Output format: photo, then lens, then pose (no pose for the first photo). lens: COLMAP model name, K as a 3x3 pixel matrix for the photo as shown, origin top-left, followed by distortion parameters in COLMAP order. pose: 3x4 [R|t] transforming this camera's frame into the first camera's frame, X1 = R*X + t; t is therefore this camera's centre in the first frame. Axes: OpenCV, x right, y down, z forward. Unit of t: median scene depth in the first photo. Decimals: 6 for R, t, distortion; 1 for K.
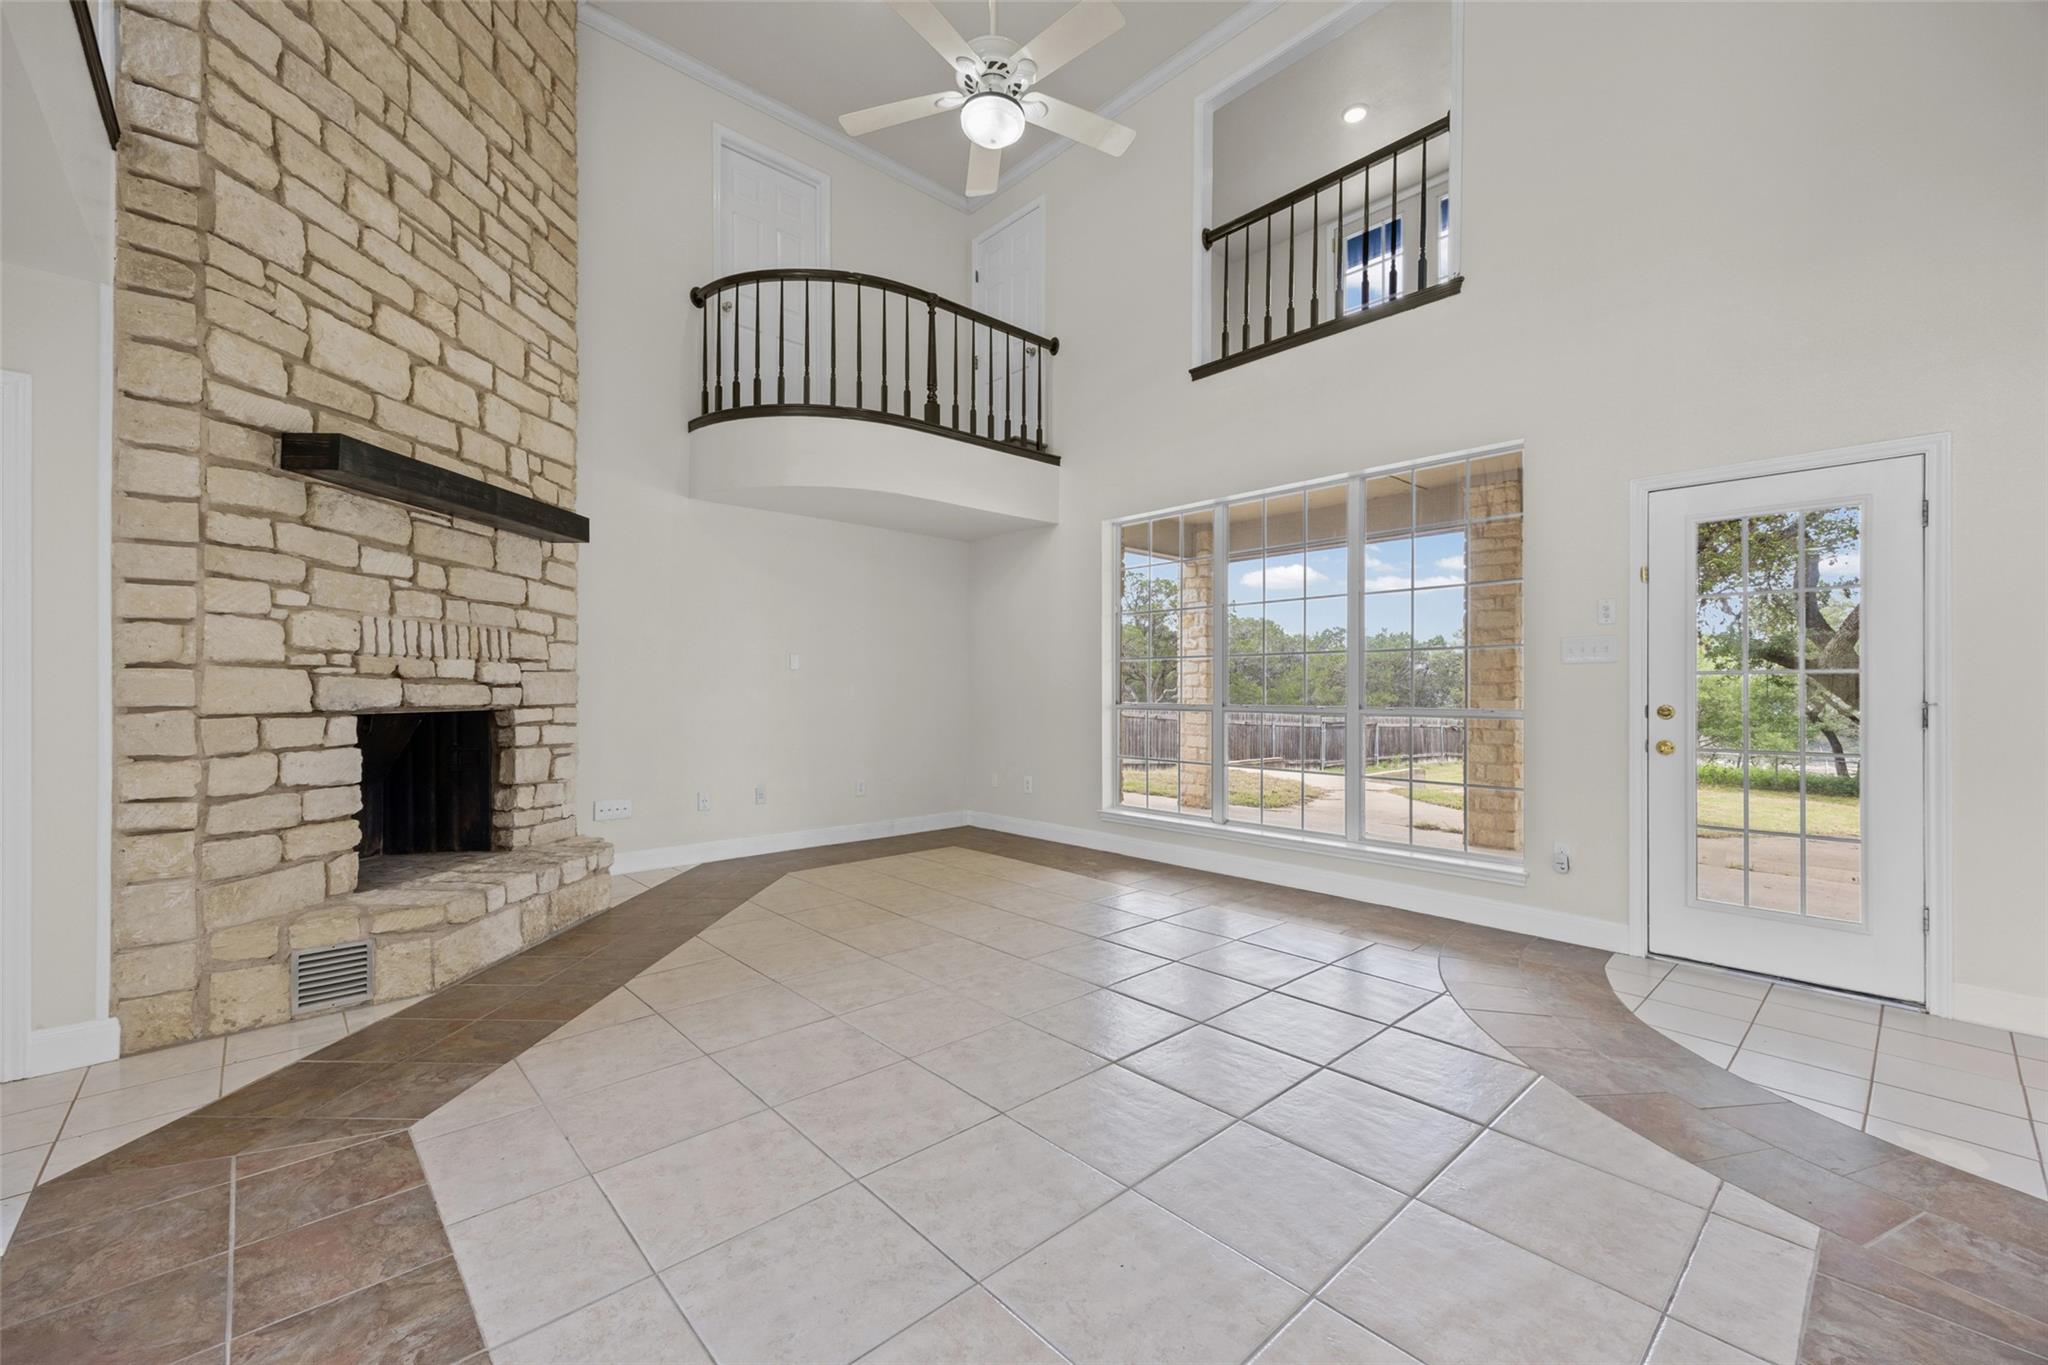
lens RADIAL K [[828.0, 0, 1025.9], [0, 828.0, 685.2], [0, 0, 1]] dist [0.002486, -0.000132]
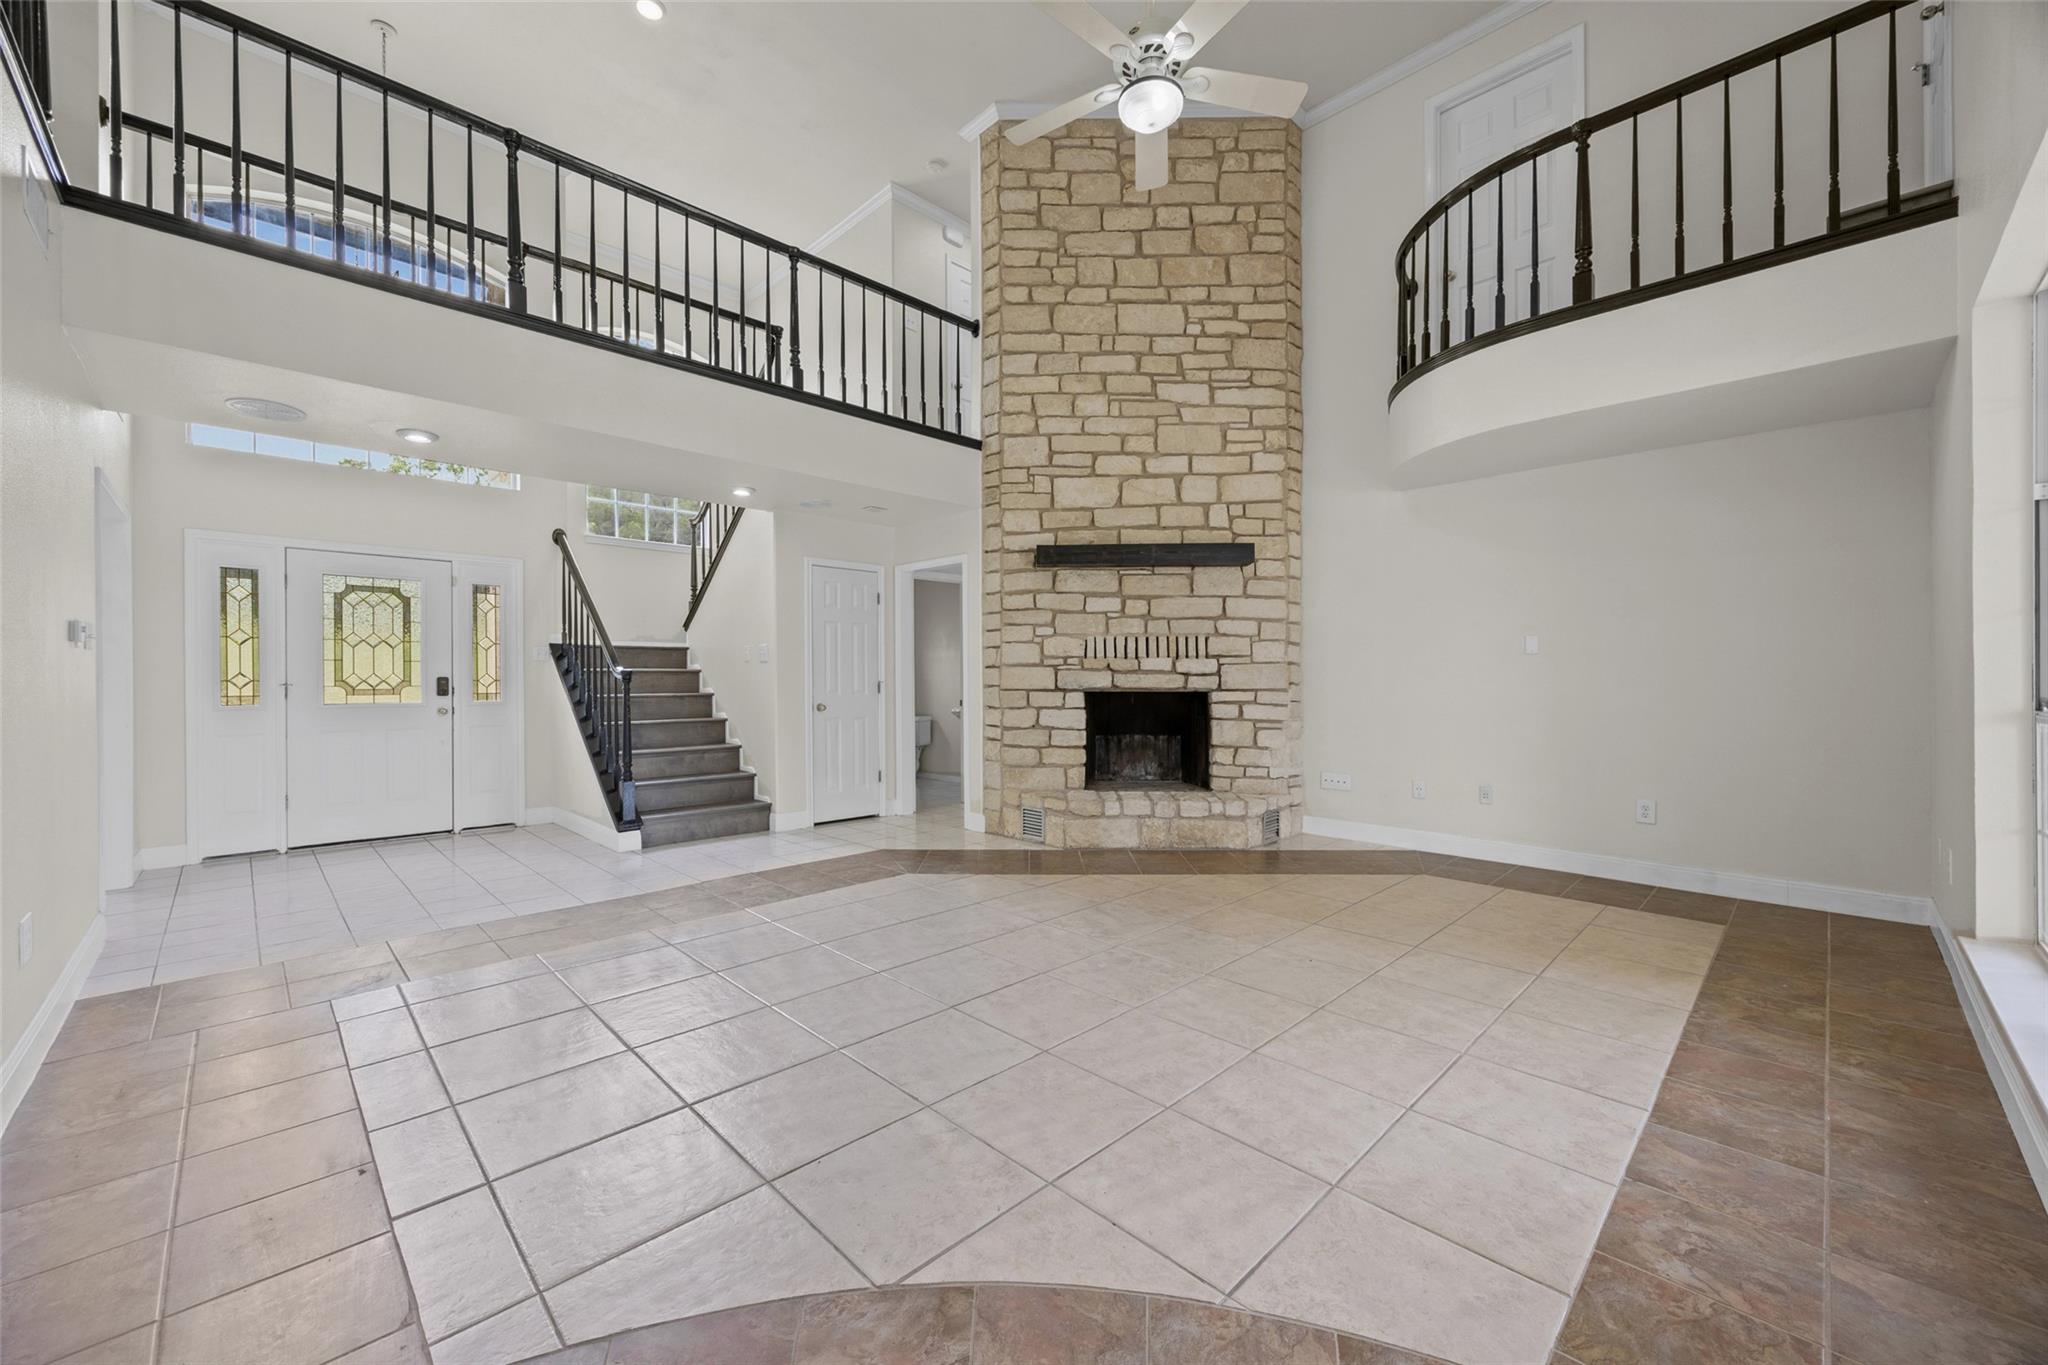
lens RADIAL K [[787.0, 0, 1025.9], [0, 787.0, 680.0], [0, 0, 1]] dist [-0.002152, -0.000108]
pose [[0.029946, 0.001318, -0.999551, 0.805569], [0.004974, 0.999987, 0.001467, 0.006869], [0.999539, -0.005015, 0.029939, 0.733725]]
